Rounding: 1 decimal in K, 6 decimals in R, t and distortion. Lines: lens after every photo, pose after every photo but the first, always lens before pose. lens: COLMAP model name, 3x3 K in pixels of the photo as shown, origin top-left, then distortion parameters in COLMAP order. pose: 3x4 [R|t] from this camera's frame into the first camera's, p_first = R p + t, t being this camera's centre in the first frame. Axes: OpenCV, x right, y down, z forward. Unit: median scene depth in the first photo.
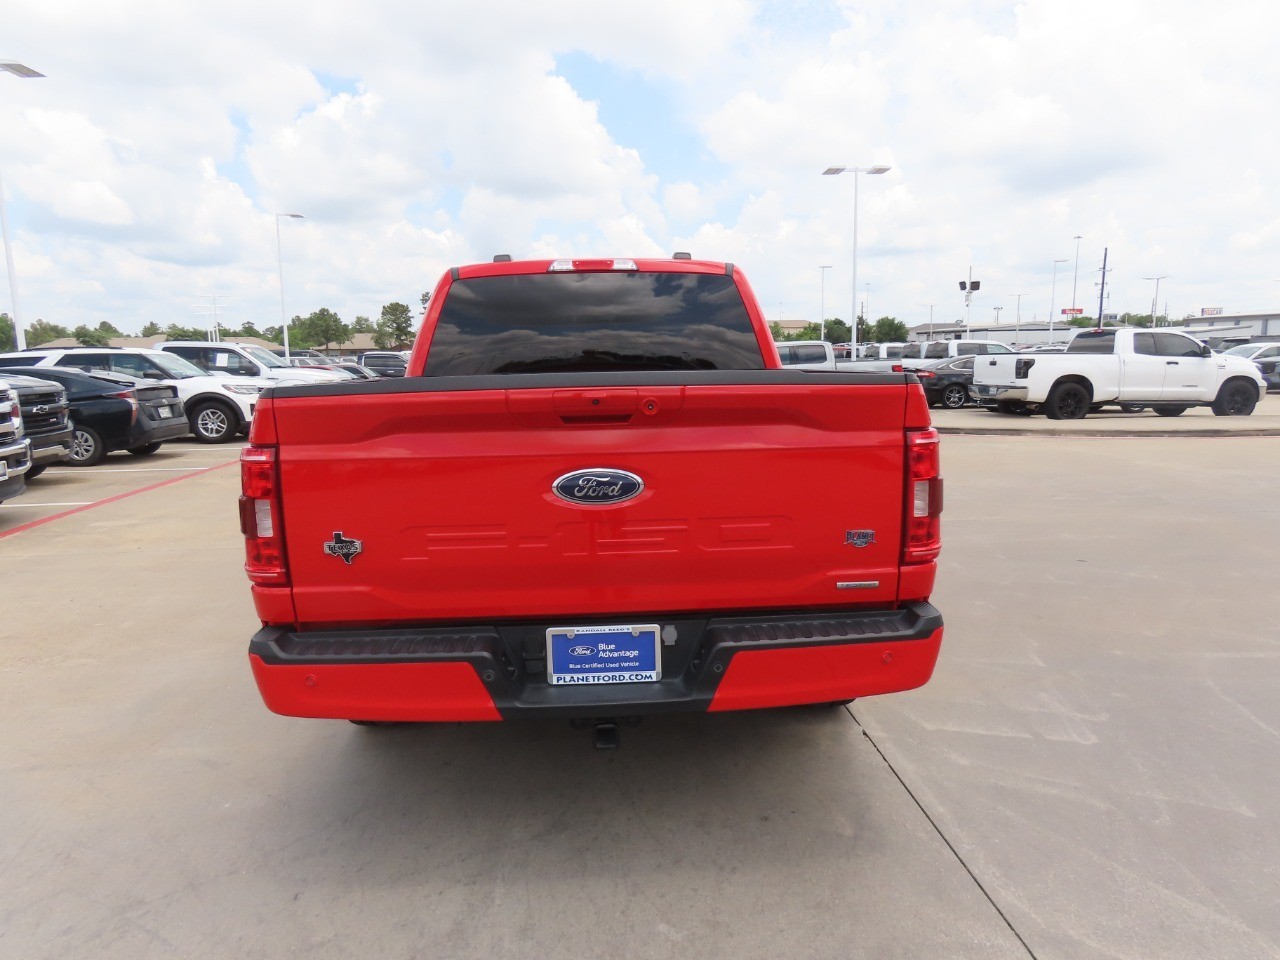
lens RADIAL K [[816.6, 0, 645.1], [0, 816.6, 480.0], [0, 0, 1]] dist [-0.004157, -0.000787]
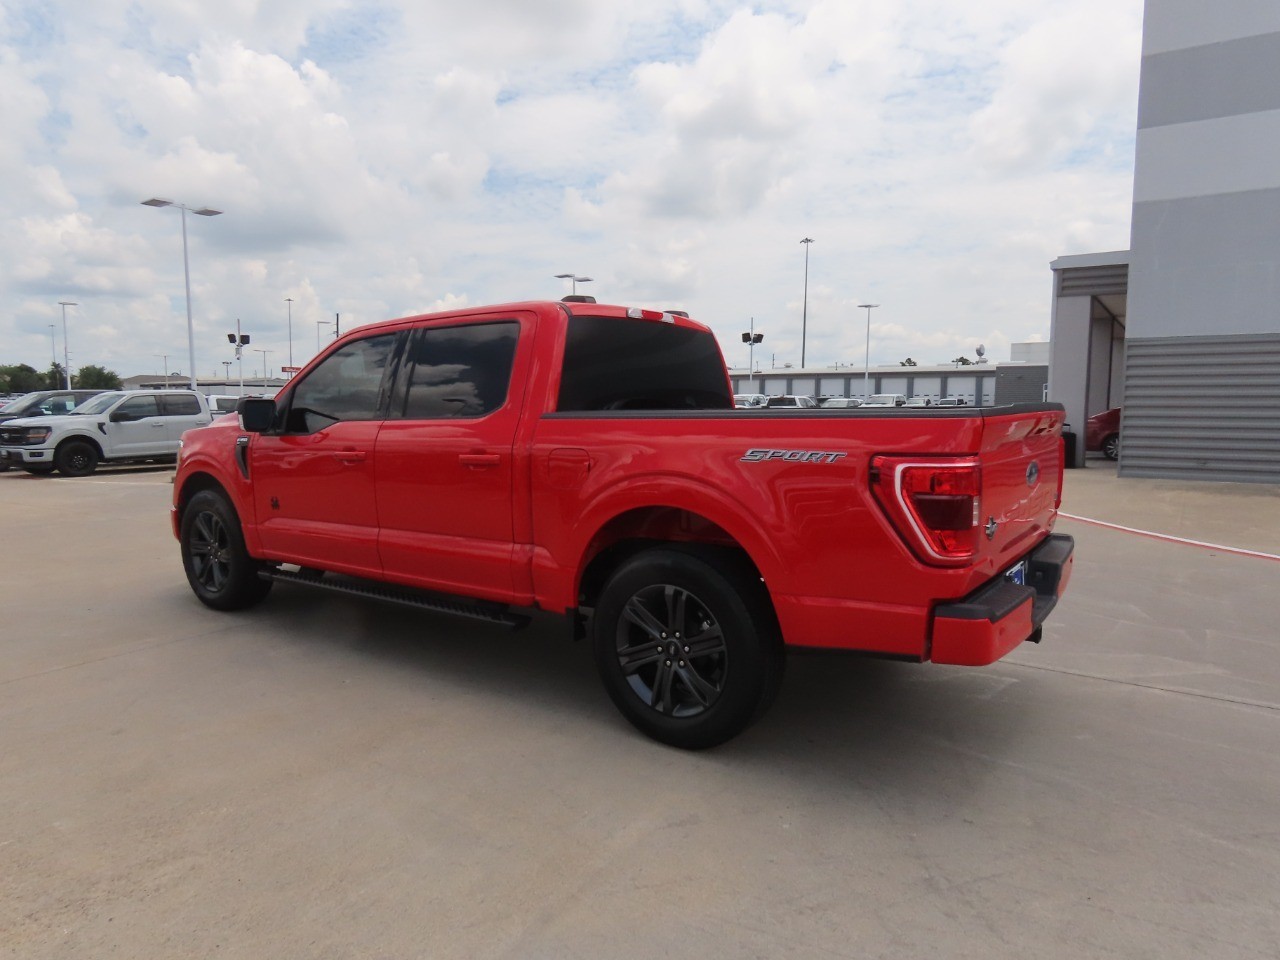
lens RADIAL K [[816.6, 0, 645.1], [0, 816.6, 480.0], [0, 0, 1]] dist [-0.004157, -0.000787]
pose [[0.624567, -0.056173, 0.778948, -0.147929], [0.108523, 0.993976, -0.015336, -0.003279], [-0.773394, 0.094112, 0.626901, 0.049367]]
